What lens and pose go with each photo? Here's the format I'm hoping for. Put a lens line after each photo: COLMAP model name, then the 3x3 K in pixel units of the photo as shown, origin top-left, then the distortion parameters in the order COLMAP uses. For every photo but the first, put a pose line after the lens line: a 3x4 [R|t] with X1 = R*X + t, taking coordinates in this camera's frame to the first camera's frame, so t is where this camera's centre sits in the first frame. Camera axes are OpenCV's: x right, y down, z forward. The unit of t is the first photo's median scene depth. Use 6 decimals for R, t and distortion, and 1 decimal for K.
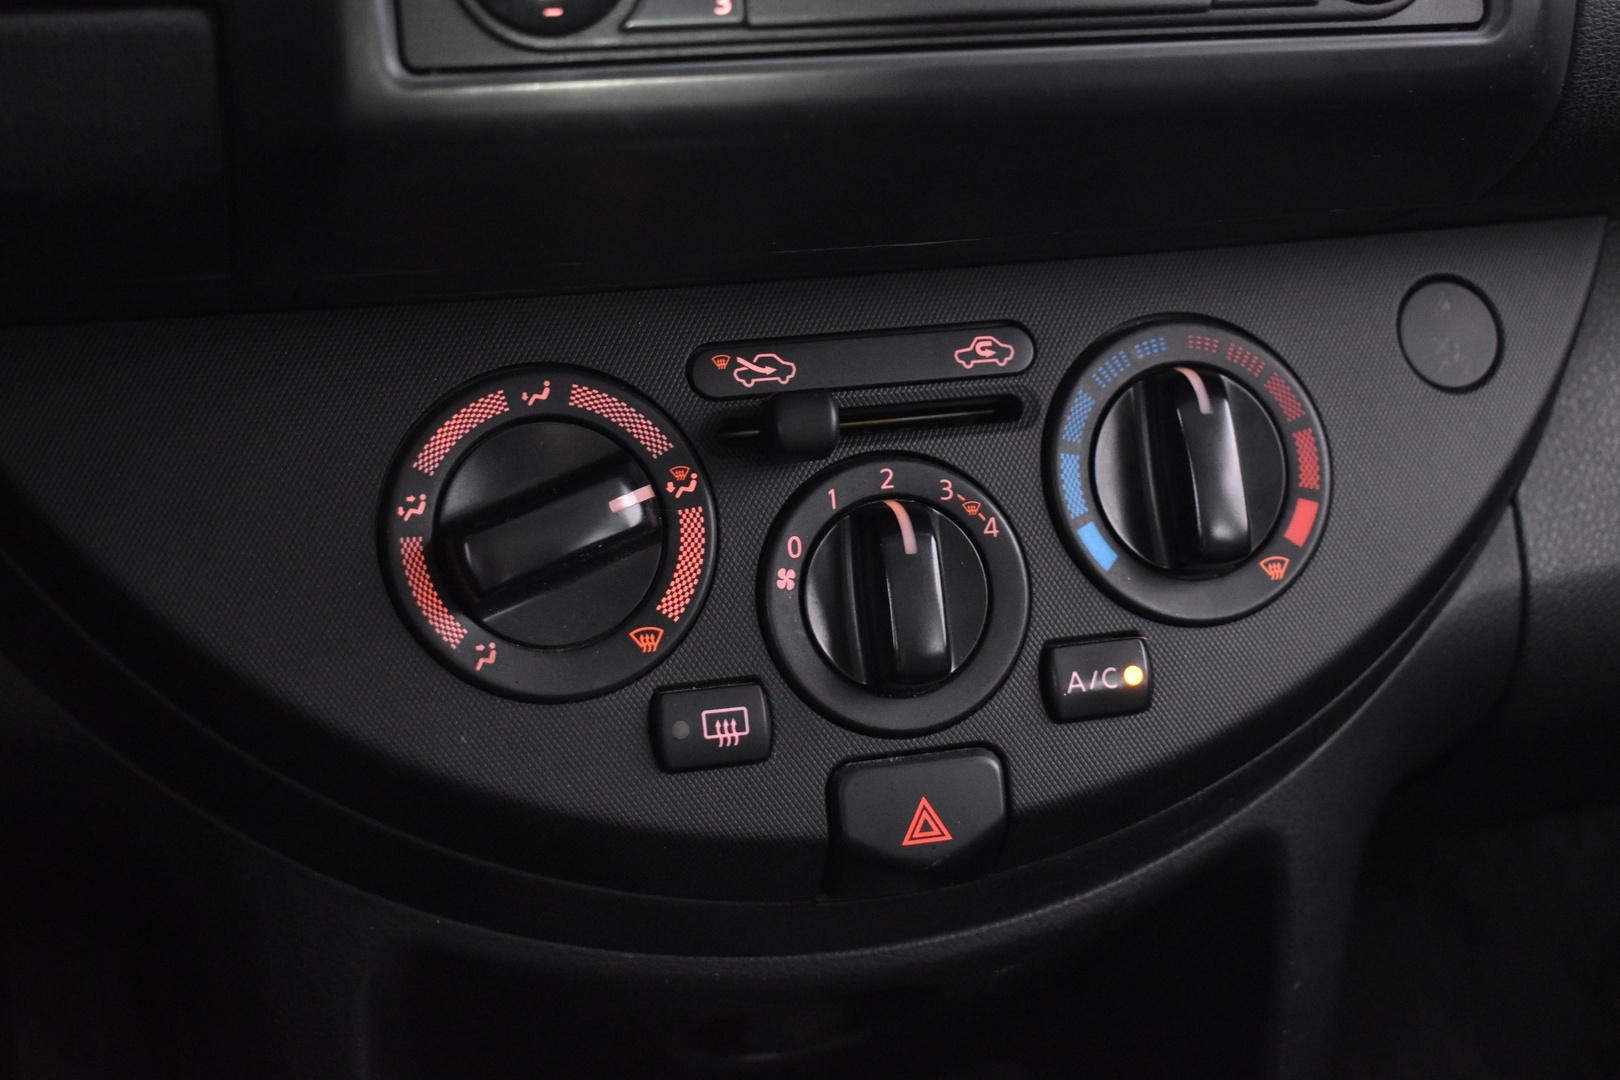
lens RADIAL K [[2278.9, 0, 788.9], [0, 2278.9, 522.2], [0, 0, 1]] dist [-0.083928, 0.000000]
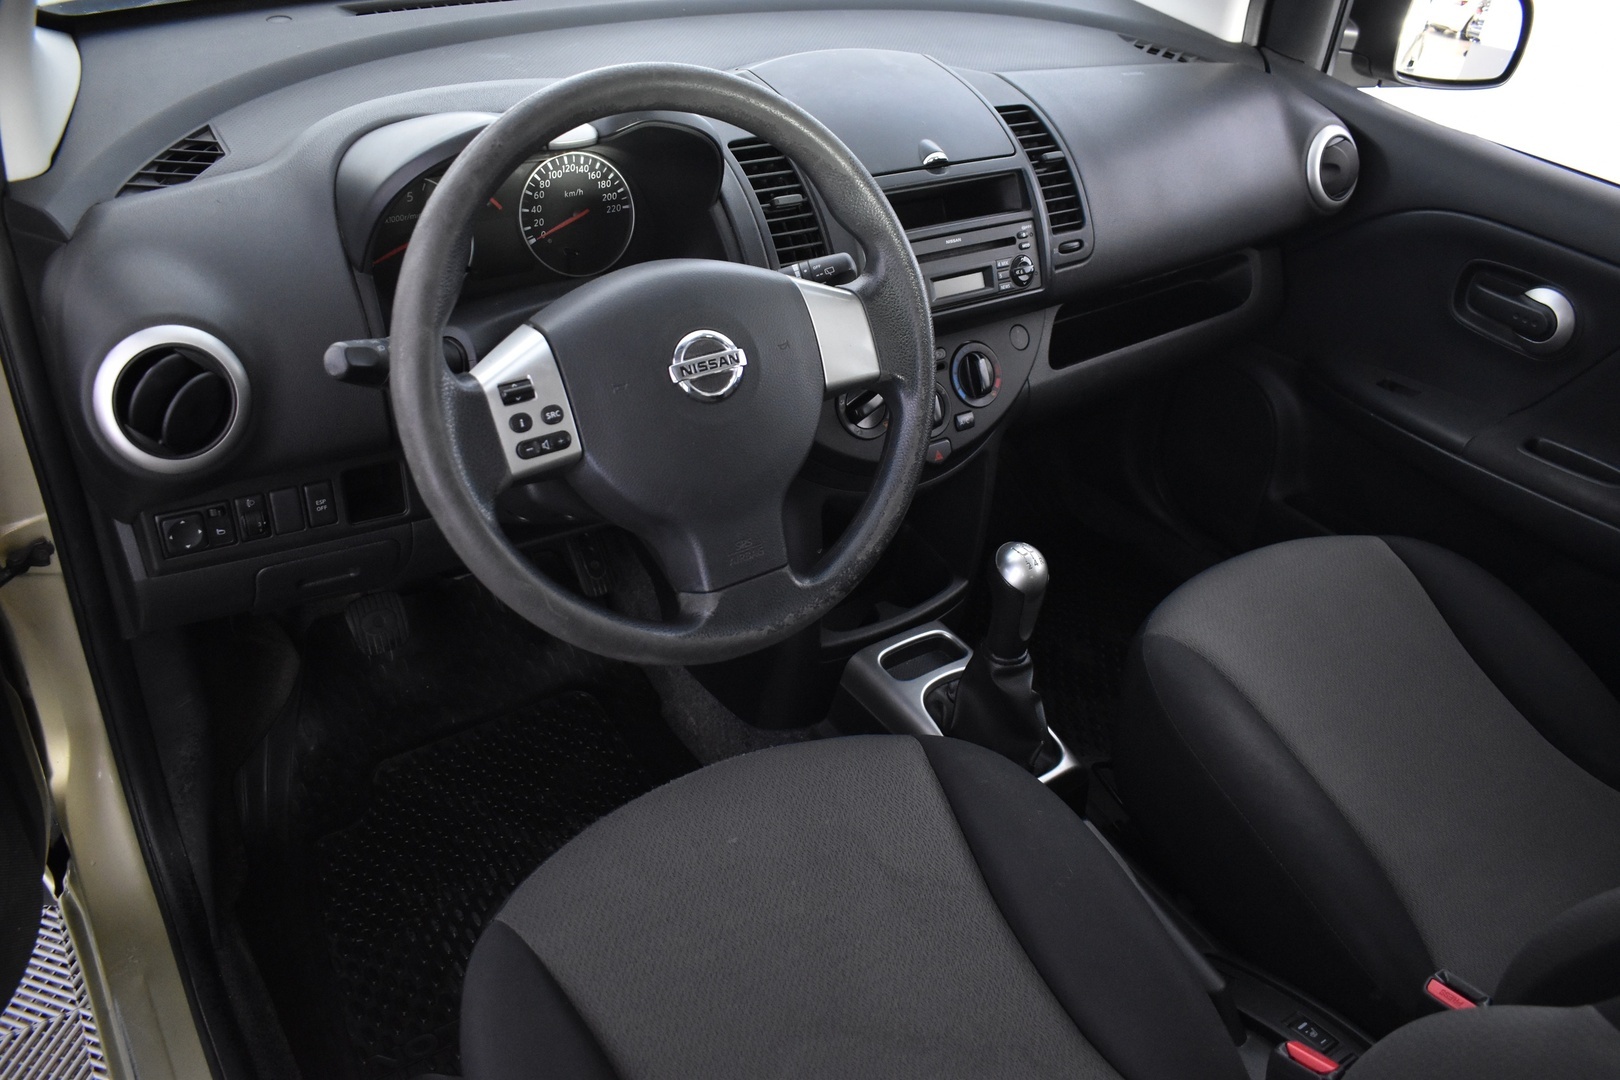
lens RADIAL K [[1258.5, 0, 817.0], [0, 1258.5, 524.5], [0, 0, 1]] dist [-0.090147, 0.012175]
pose [[0.944730, -0.143624, 0.294717, -0.985977], [0.095214, 0.980387, 0.172557, -0.207269], [-0.313720, -0.134959, 0.939876, -1.436533]]
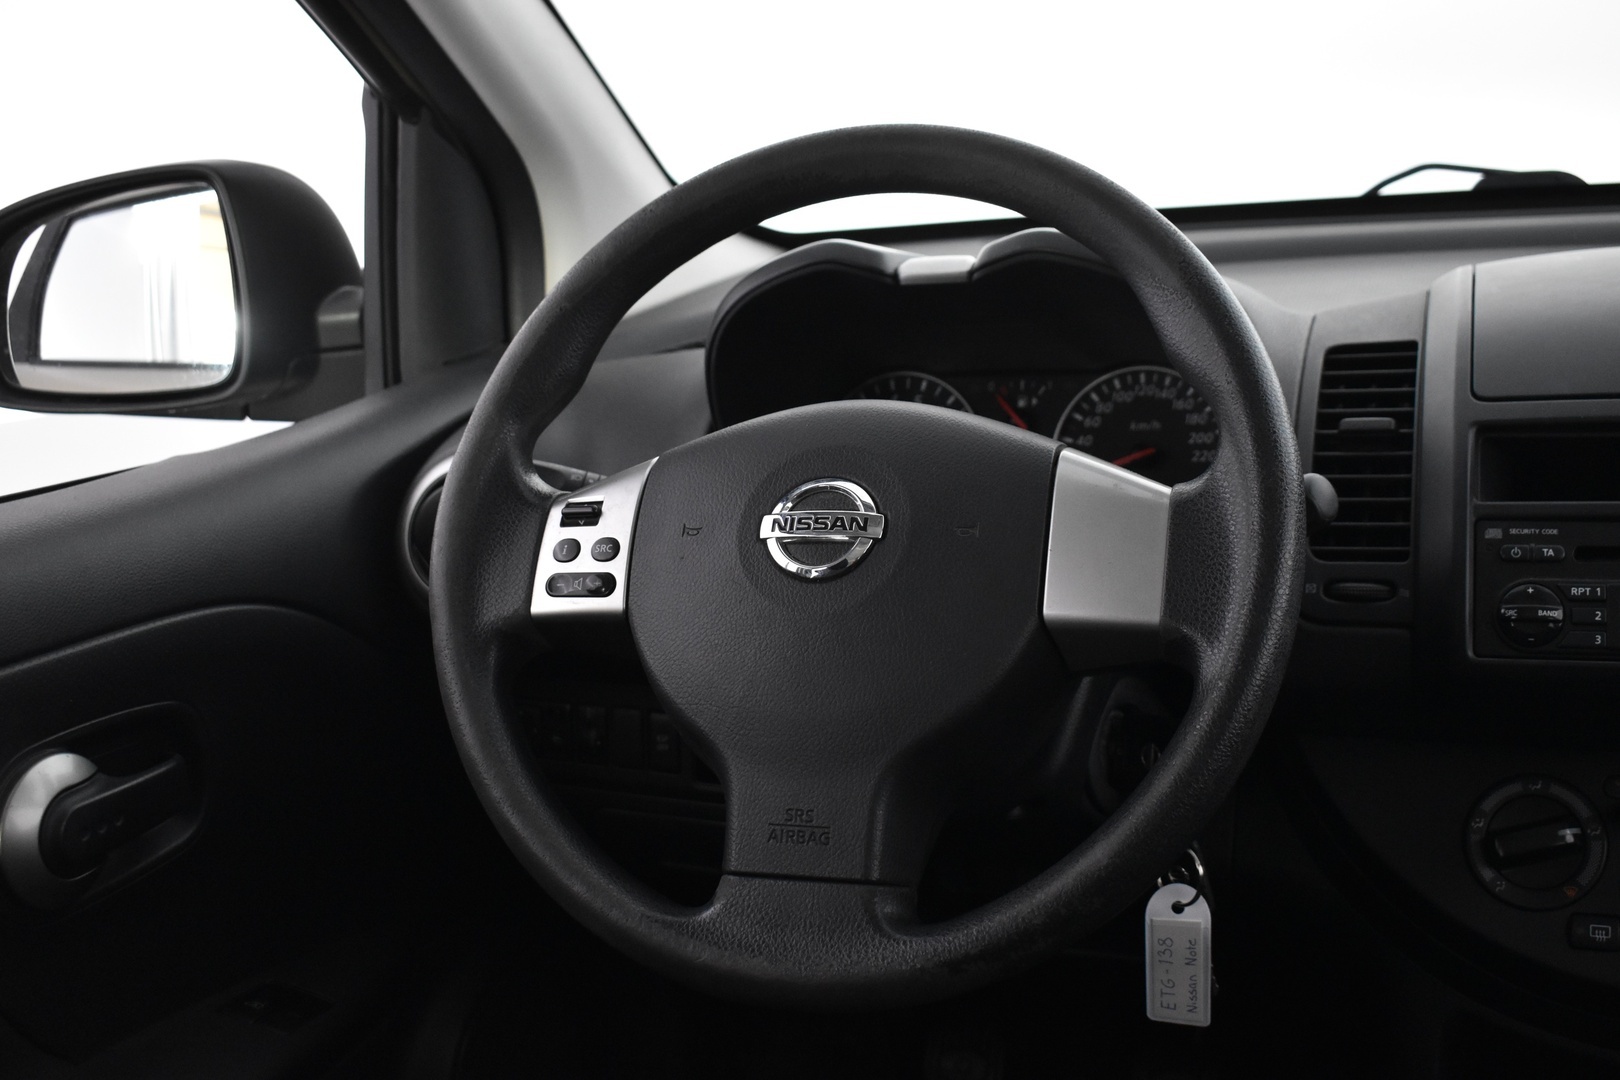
lens RADIAL K [[1783.0, 0, 823.1], [0, 1783.0, 526.4], [0, 0, 1]] dist [-0.069333, 0.000000]
pose [[0.806596, 0.037107, -0.589938, 0.373070], [-0.180740, 0.965711, -0.186375, 0.163544], [0.562794, 0.256954, 0.785645, -0.986041]]
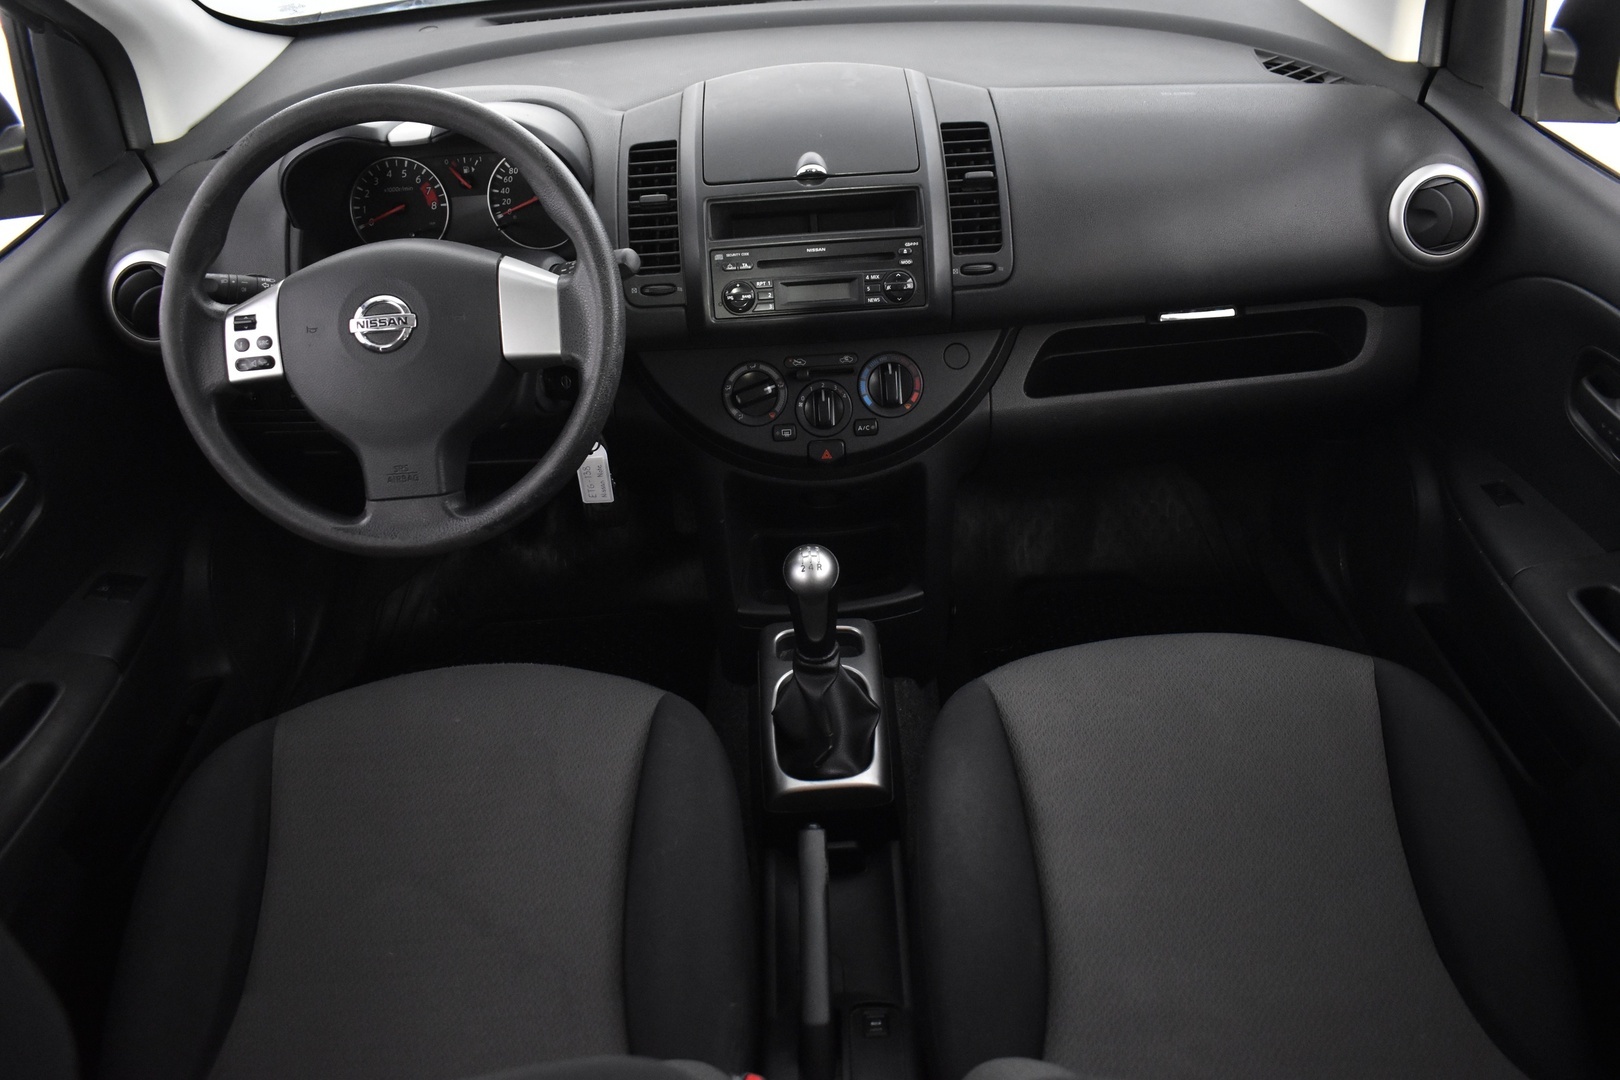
lens RADIAL K [[1258.5, 0, 806.4], [0, 1258.5, 504.4], [0, 0, 1]] dist [-0.090147, 0.012175]
pose [[0.966979, 0.070225, -0.244990, 0.700440], [-0.032739, 0.987551, 0.153857, -0.183541], [0.252745, -0.140756, 0.957240, -1.672565]]
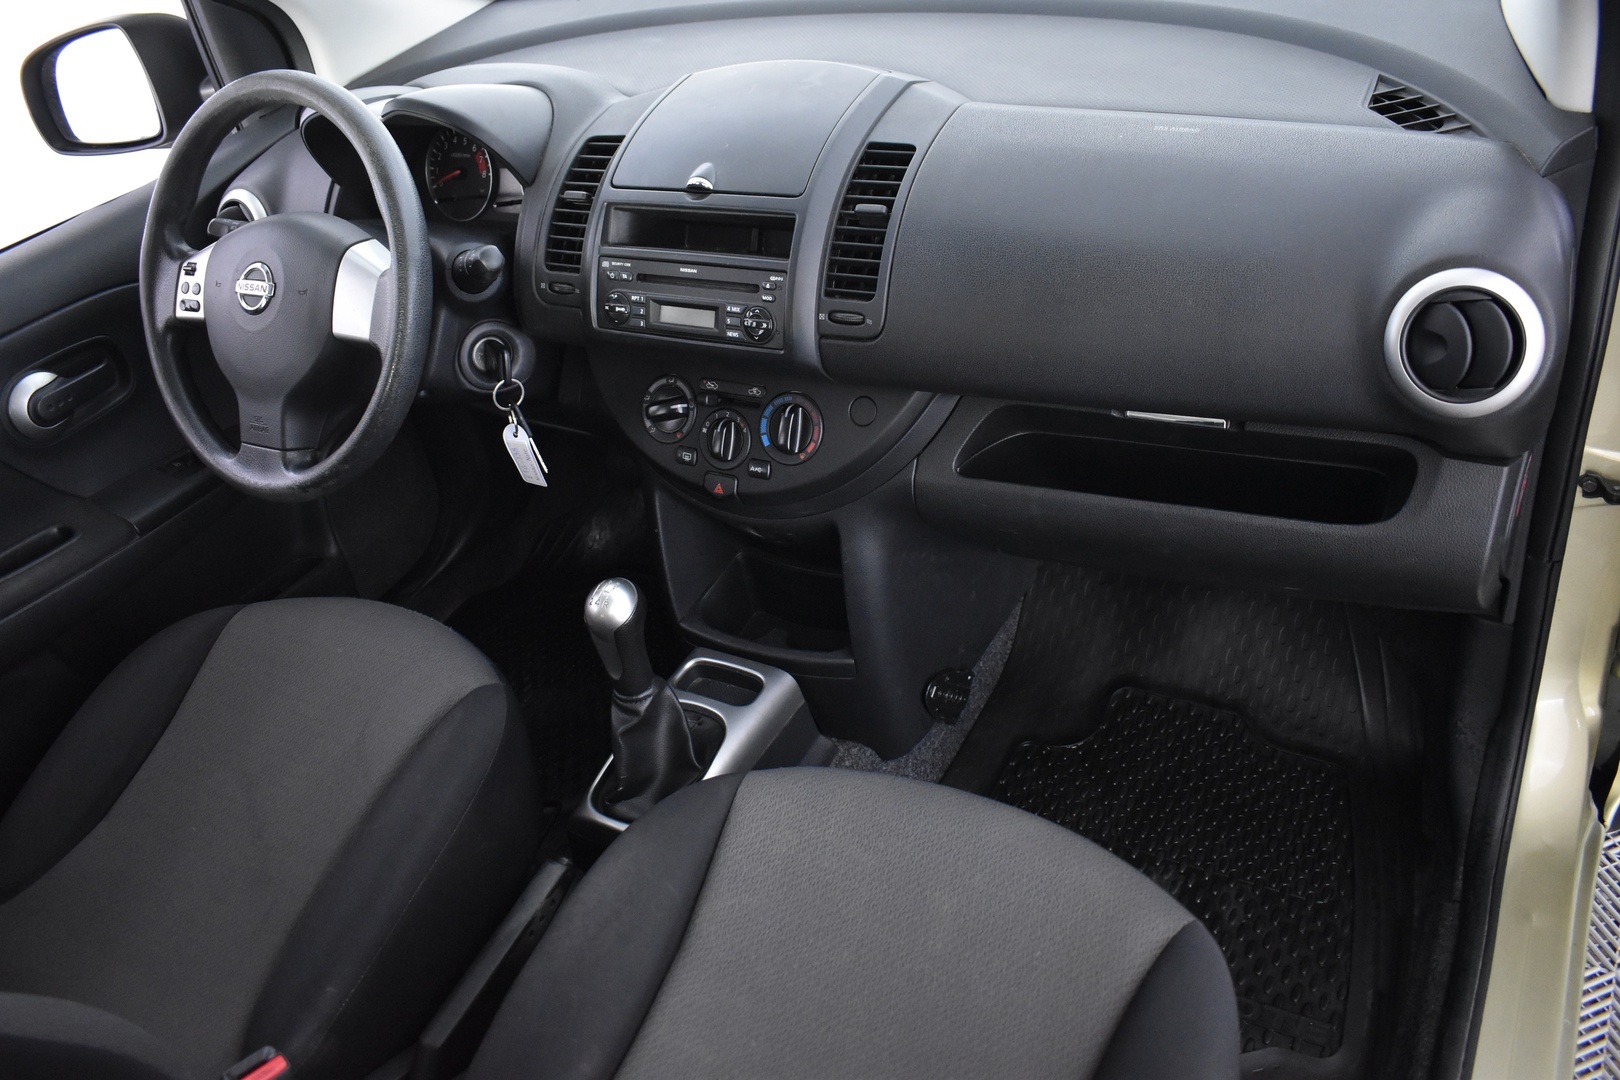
lens RADIAL K [[1258.5, 0, 801.9], [0, 1258.5, 532.1], [0, 0, 1]] dist [-0.090147, 0.012175]
pose [[0.689386, 0.300198, -0.659263, 1.895545], [-0.157019, 0.950378, 0.268565, -0.499819], [0.707172, -0.081628, 0.702314, -0.694078]]
